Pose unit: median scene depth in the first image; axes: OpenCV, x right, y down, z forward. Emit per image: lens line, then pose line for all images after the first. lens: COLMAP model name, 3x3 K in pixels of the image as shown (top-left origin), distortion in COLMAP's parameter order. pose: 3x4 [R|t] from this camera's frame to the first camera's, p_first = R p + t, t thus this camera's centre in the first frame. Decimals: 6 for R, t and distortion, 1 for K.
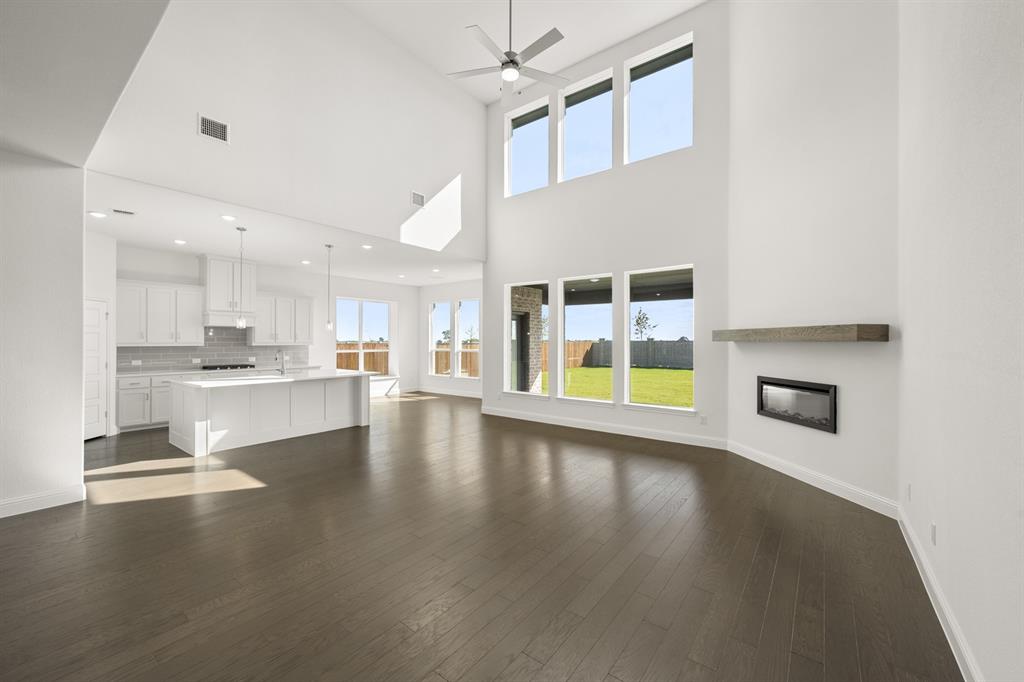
lens RADIAL K [[398.8, 0, 510.5], [0, 398.8, 340.2], [0, 0, 1]] dist [-0.002387, -0.000014]
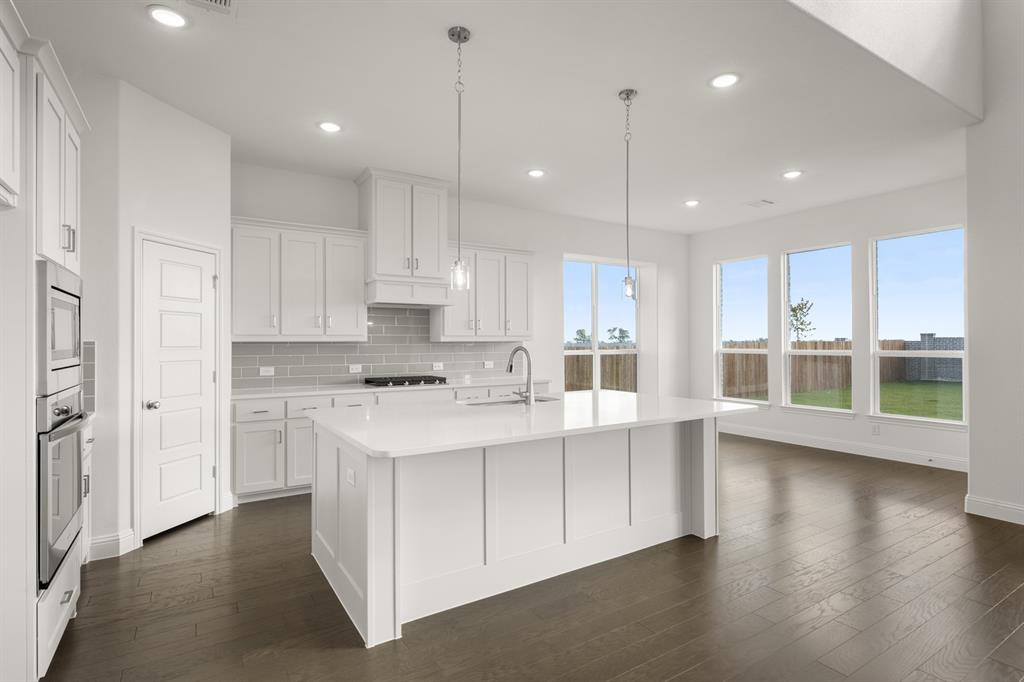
lens RADIAL K [[530.2, 0, 514.7], [0, 530.2, 342.6], [0, 0, 1]] dist [0.024029, -0.000229]
pose [[0.940263, -0.002463, -0.340440, -0.337755], [0.003768, 0.999988, 0.003172, 0.014657], [0.340429, -0.004265, 0.940261, 0.392788]]
